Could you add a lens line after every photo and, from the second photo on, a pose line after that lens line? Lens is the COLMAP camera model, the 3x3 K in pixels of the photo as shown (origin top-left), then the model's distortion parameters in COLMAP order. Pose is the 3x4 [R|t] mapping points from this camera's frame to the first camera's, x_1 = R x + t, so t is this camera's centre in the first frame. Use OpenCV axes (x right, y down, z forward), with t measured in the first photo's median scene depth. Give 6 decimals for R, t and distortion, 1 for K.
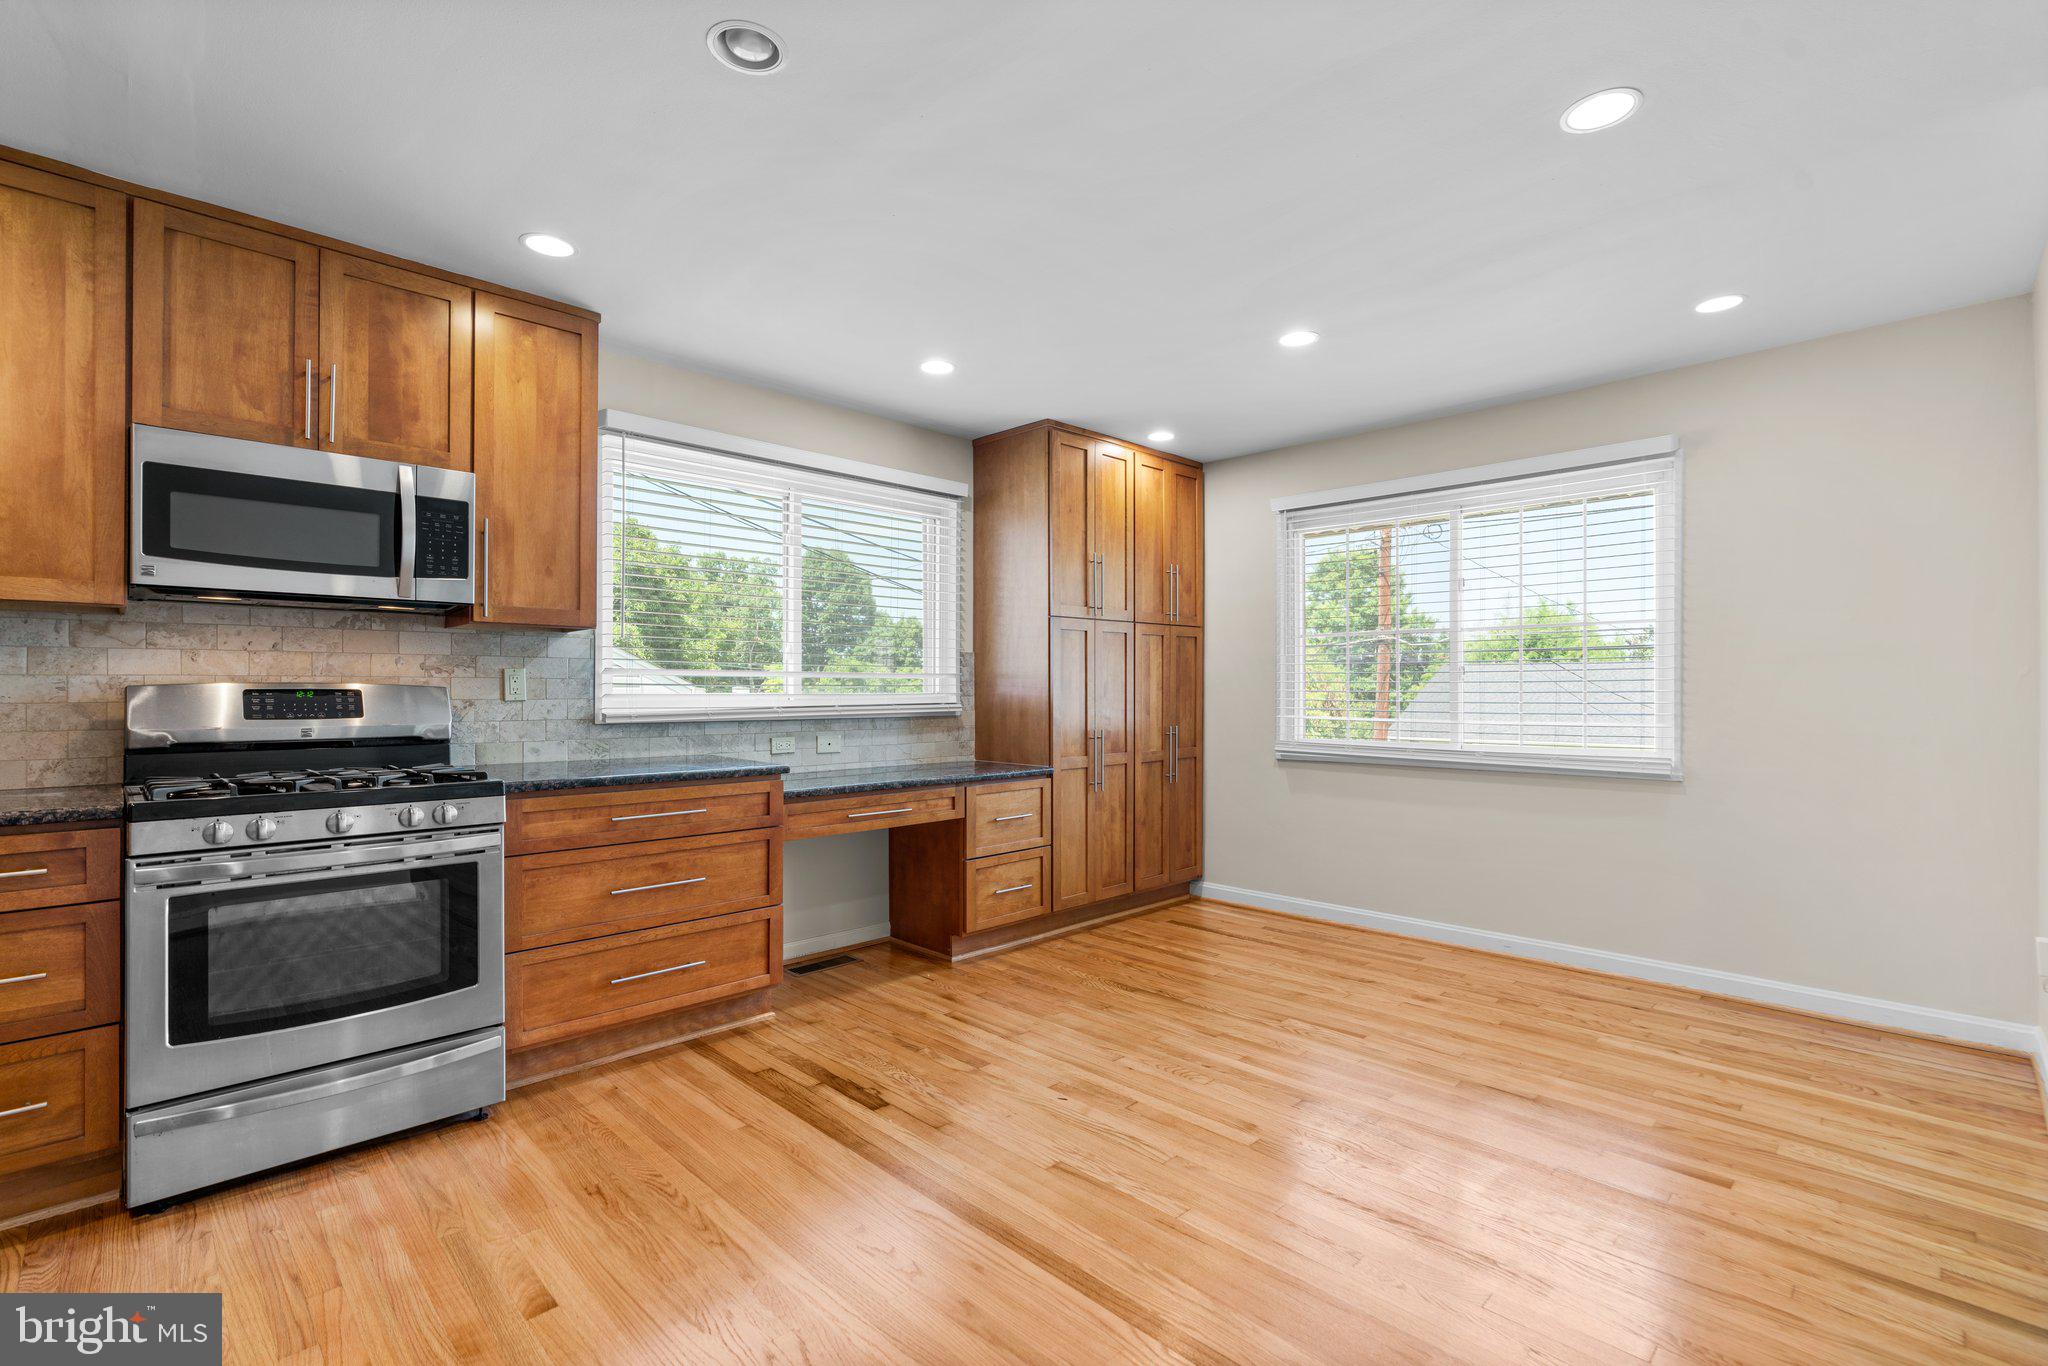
lens RADIAL K [[921.1, 0, 1028.1], [0, 921.1, 685.4], [0, 0, 1]] dist [-0.019238, 0.009773]
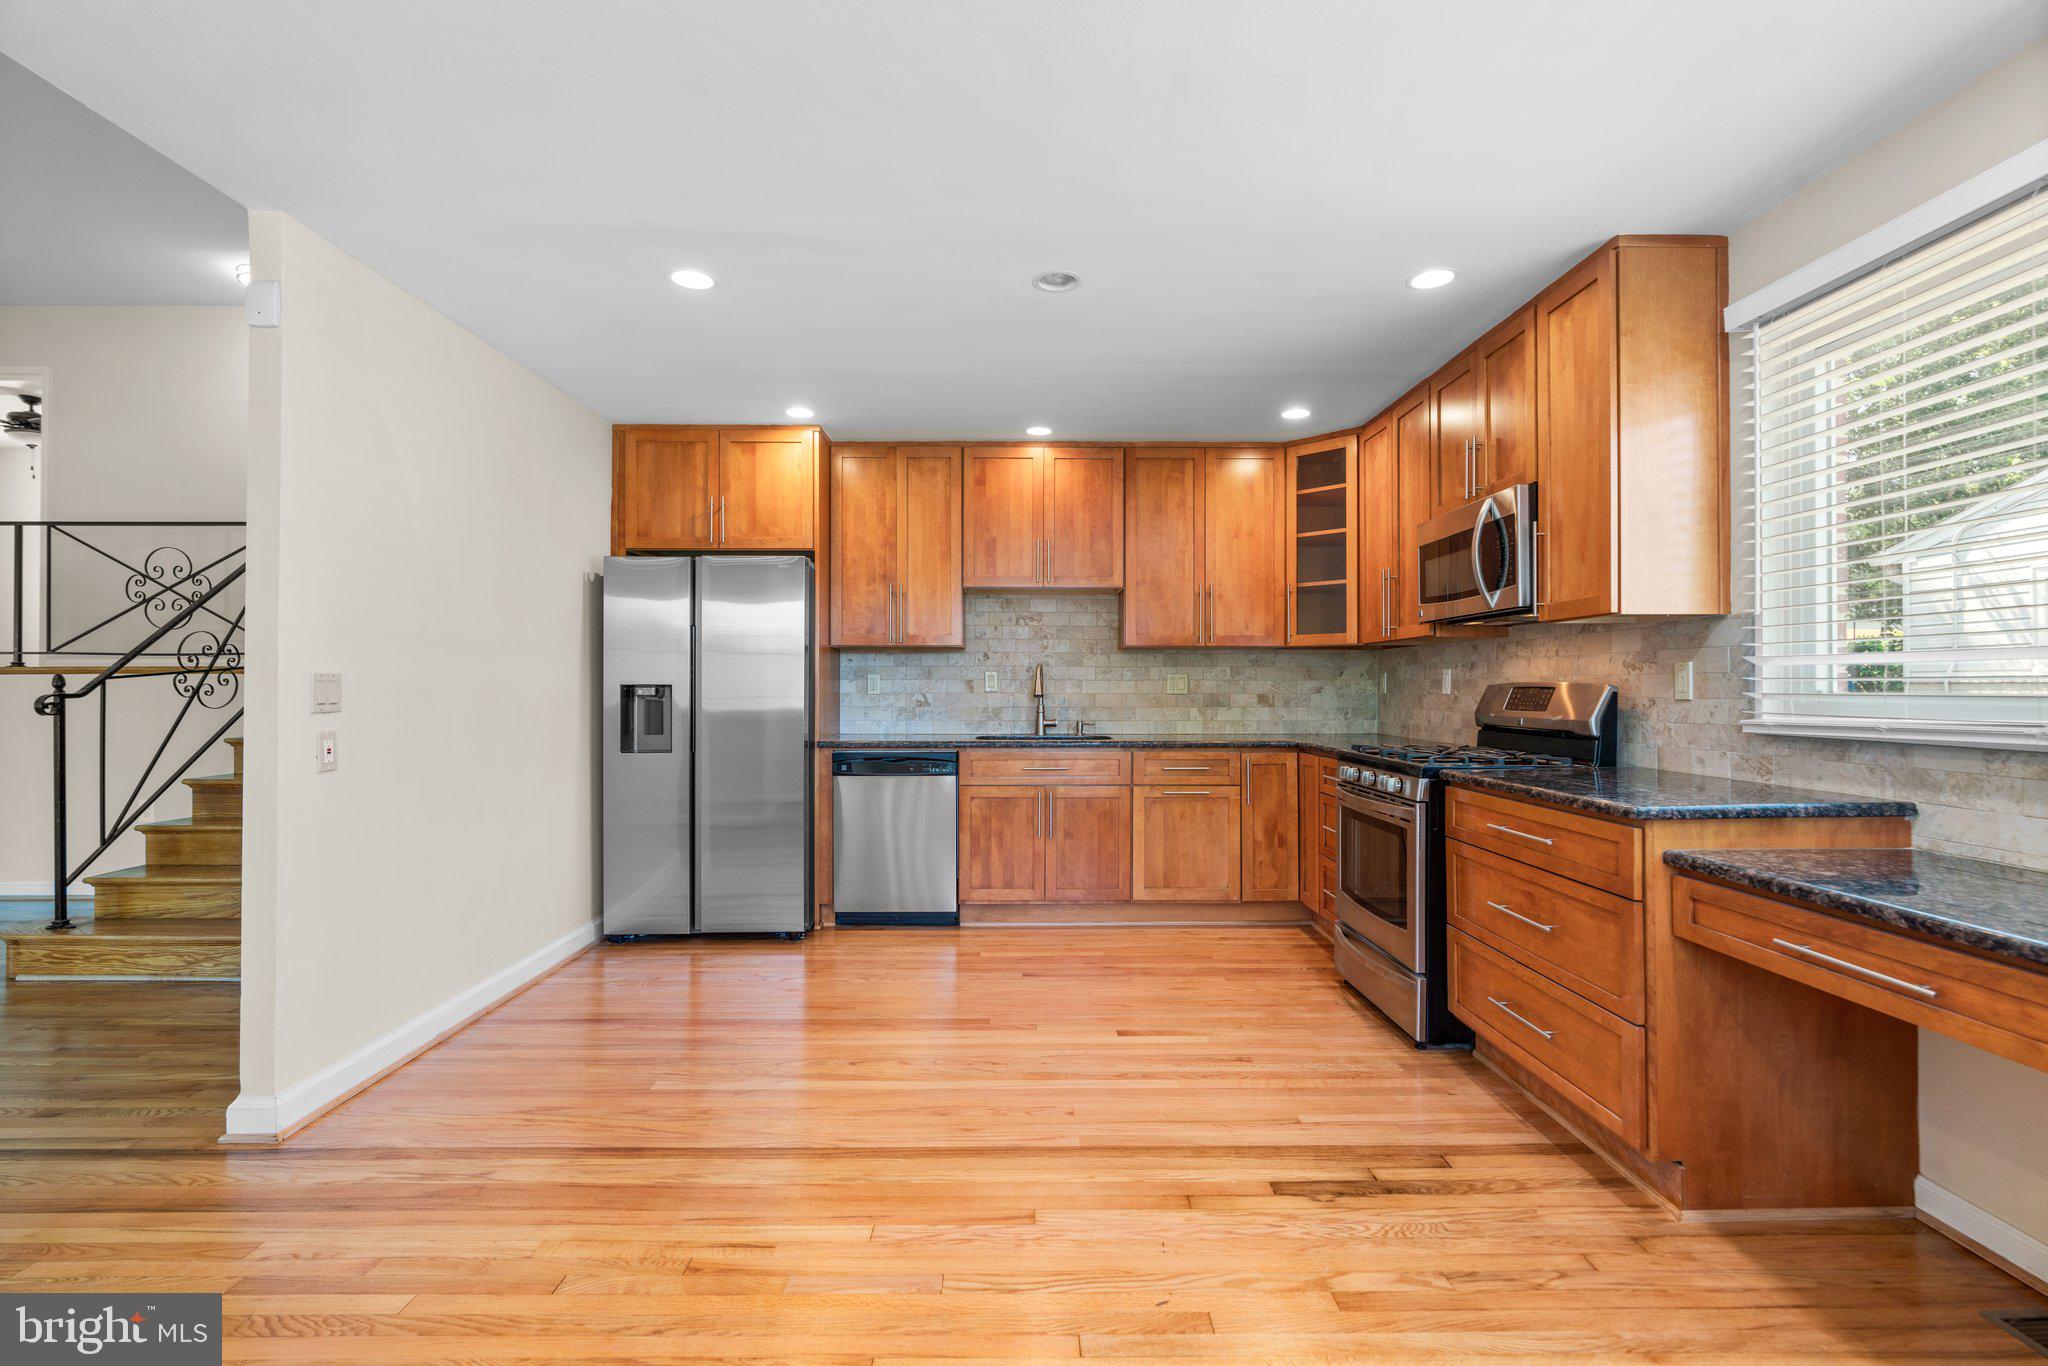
lens RADIAL K [[921.1, 0, 1028.1], [0, 921.1, 685.4], [0, 0, 1]] dist [-0.019238, 0.009773]
pose [[-0.699060, -0.002038, -0.715060, 0.466604], [0.004698, 0.999961, -0.007443, 0.006223], [0.715047, -0.008563, -0.699024, 1.123496]]
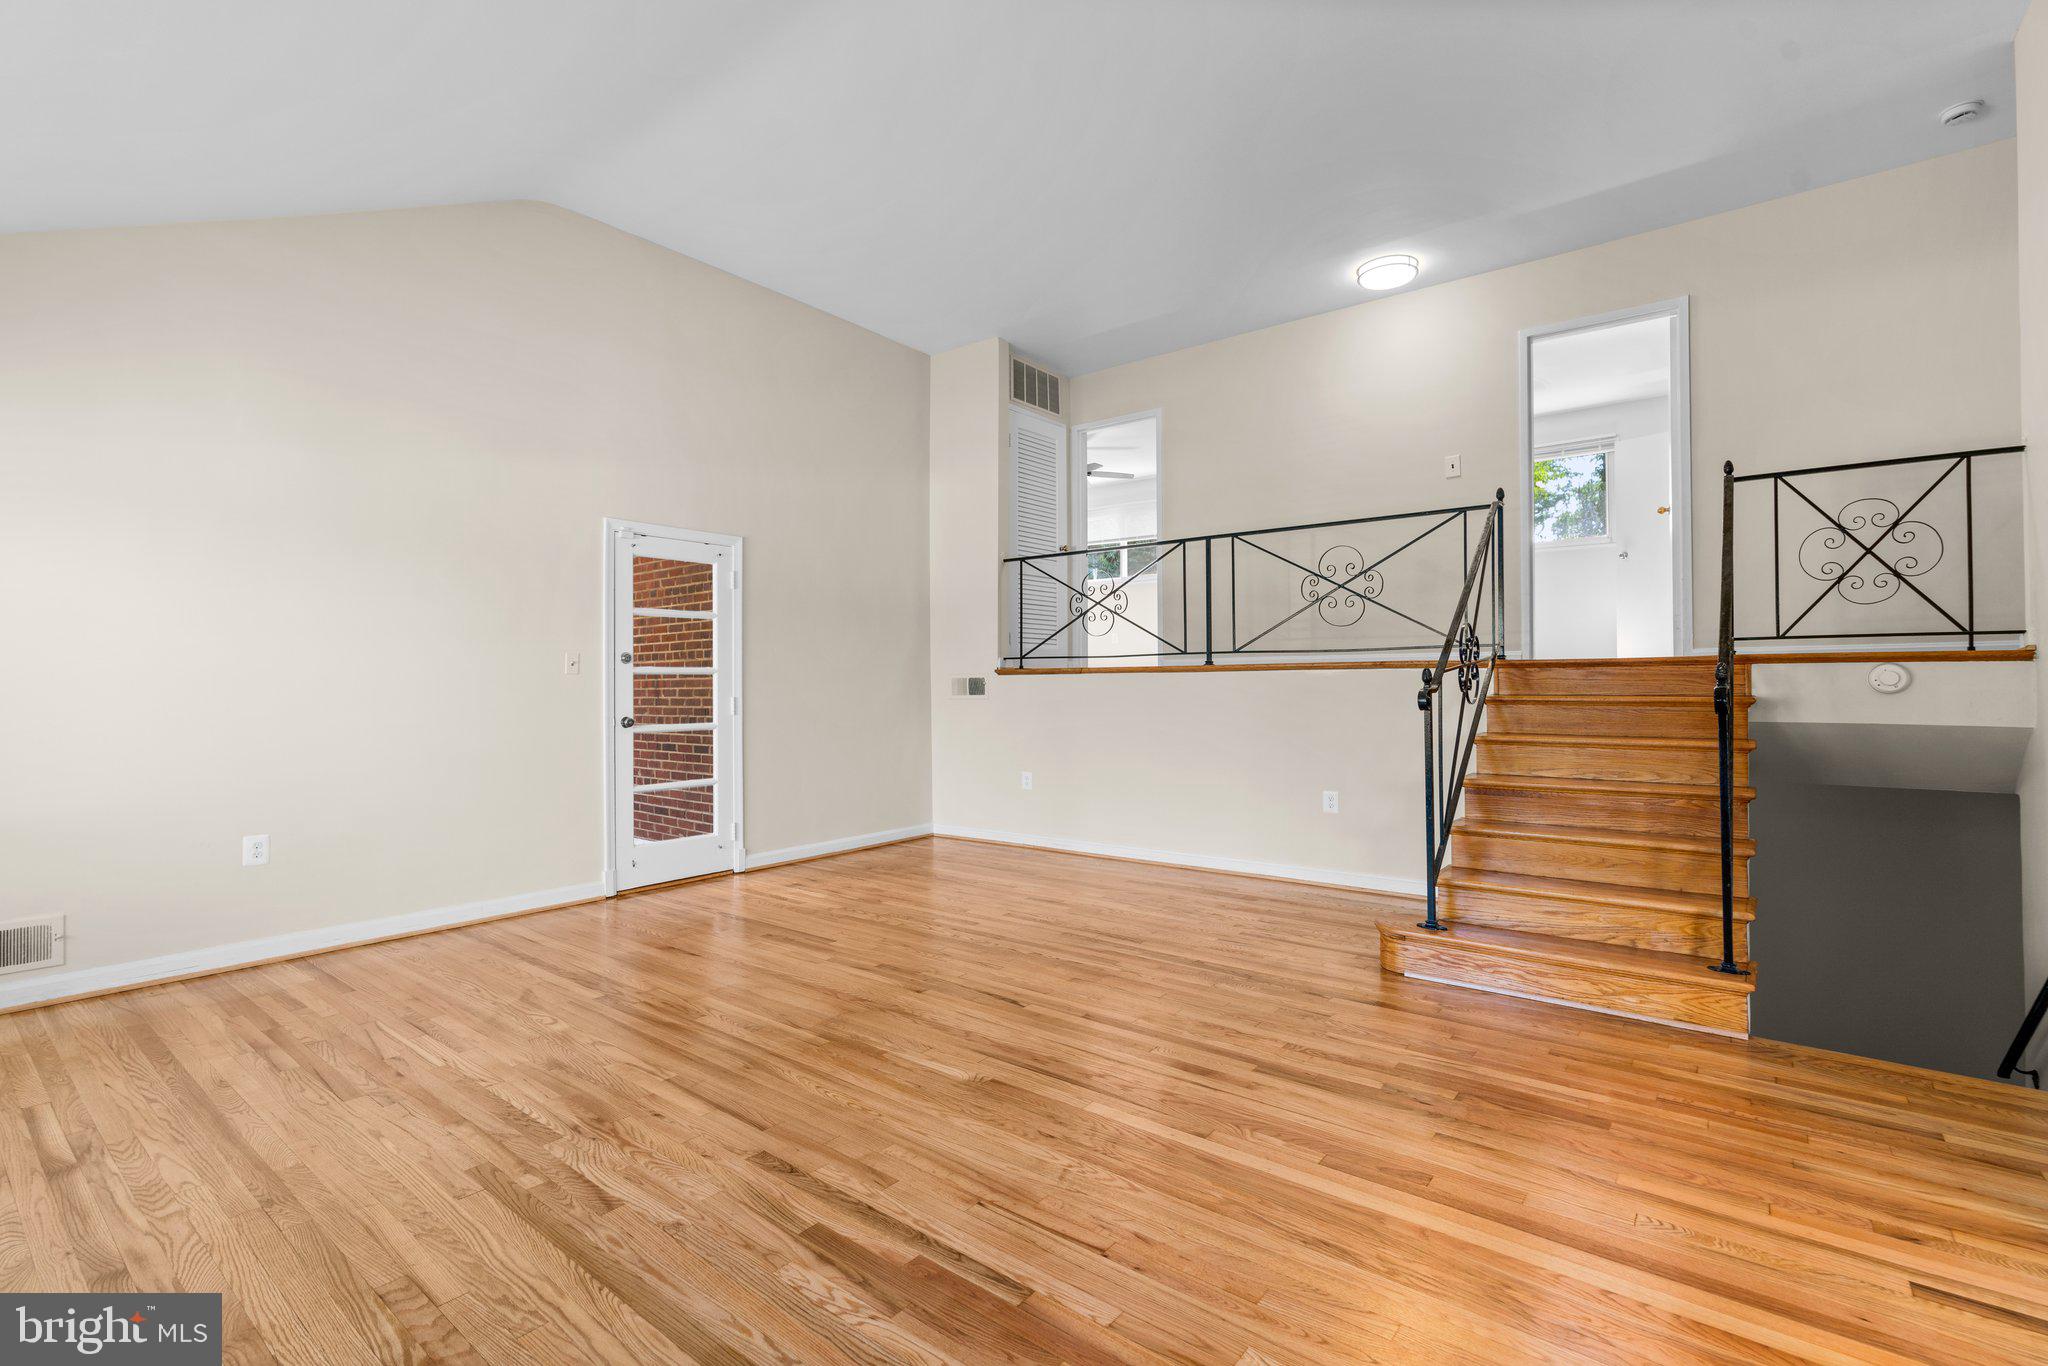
lens RADIAL K [[921.1, 0, 1028.1], [0, 921.1, 685.4], [0, 0, 1]] dist [-0.019238, 0.009773]
pose [[-0.992116, 0.006452, -0.125160, 1.120869], [0.007210, 0.999958, -0.005609, 0.001112], [0.125119, -0.006468, -0.992121, 0.515012]]
